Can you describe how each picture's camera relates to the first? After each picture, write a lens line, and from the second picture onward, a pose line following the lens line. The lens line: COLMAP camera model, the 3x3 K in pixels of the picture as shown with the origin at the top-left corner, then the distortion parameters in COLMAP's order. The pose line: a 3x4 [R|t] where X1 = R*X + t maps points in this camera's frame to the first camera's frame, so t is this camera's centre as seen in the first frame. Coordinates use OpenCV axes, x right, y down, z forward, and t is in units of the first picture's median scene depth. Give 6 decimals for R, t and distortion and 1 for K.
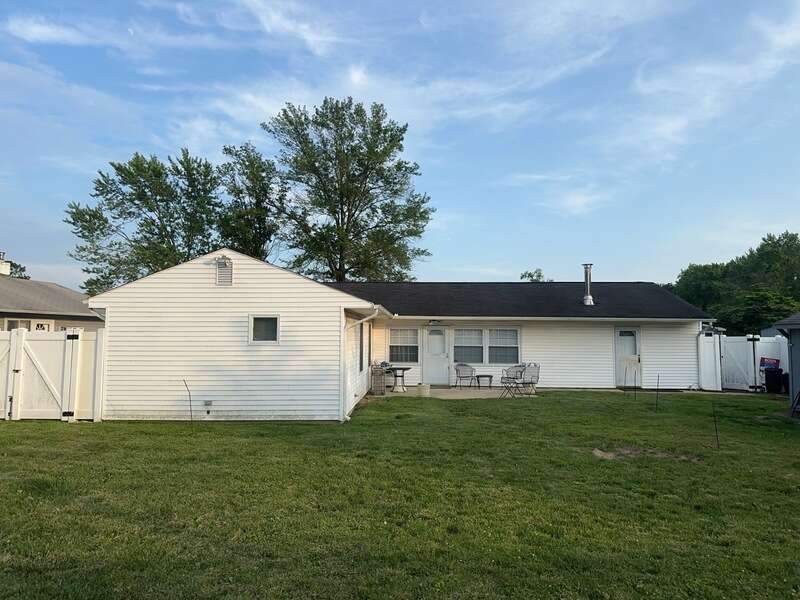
lens RADIAL K [[574.8, 0, 400.0], [0, 574.8, 300.0], [0, 0, 1]] dist [0.016573, -0.003042]
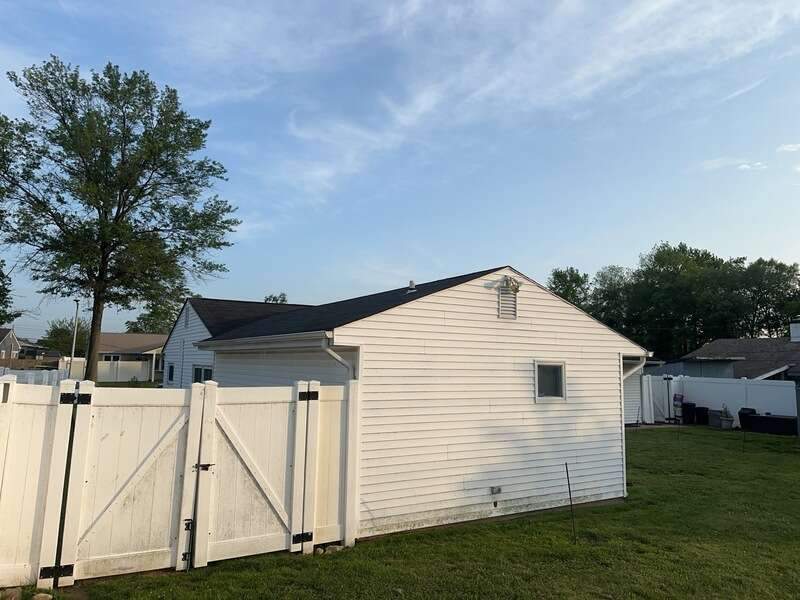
lens RADIAL K [[564.5, 0, 400.0], [0, 564.5, 300.0], [0, 0, 1]] dist [0.073422, -0.107509]
pose [[0.835217, 0.072216, 0.545158, -0.537415], [-0.051348, 0.997250, -0.053435, -0.003115], [-0.547518, 0.016637, 0.836629, 0.325809]]
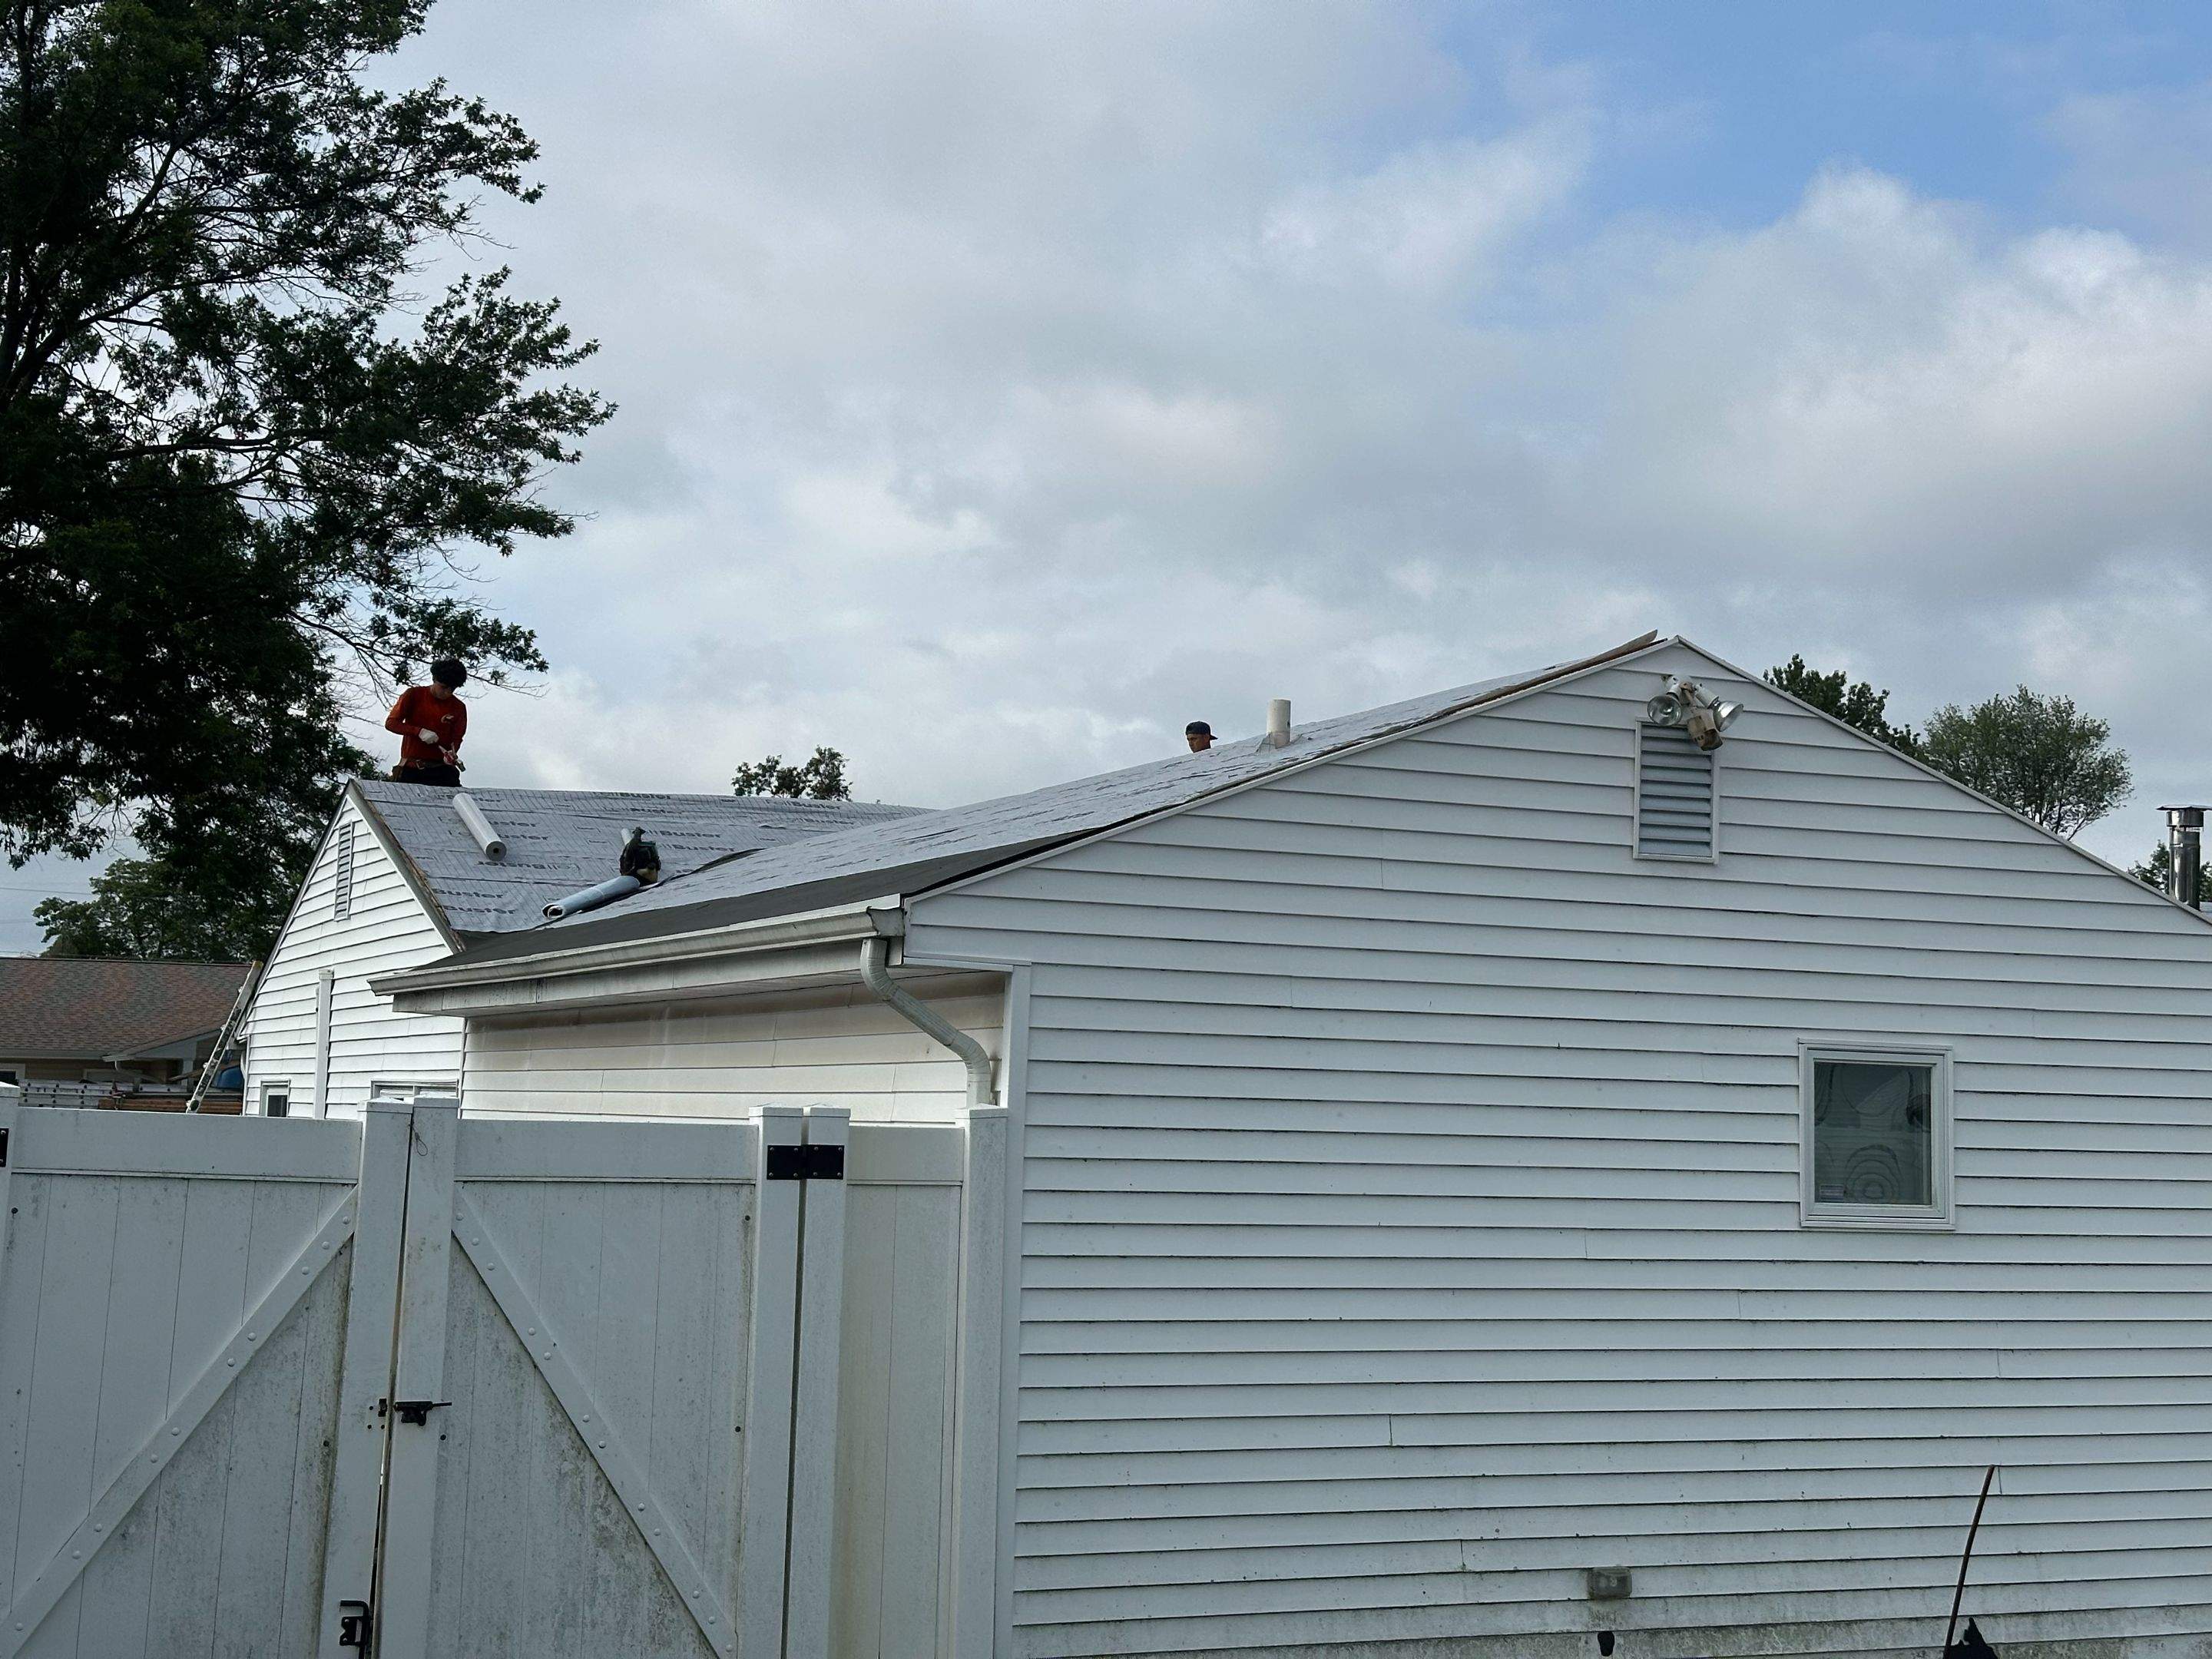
lens RADIAL K [[3101.7, 0, 1167.6], [0, 3101.7, 829.8], [0, 0, 1]] dist [0.132553, -0.010703]
pose [[0.886748, 0.064978, 0.457663, -0.569509], [-0.054025, 0.997854, -0.036997, 0.003710], [-0.459085, 0.008082, 0.888356, 0.178723]]
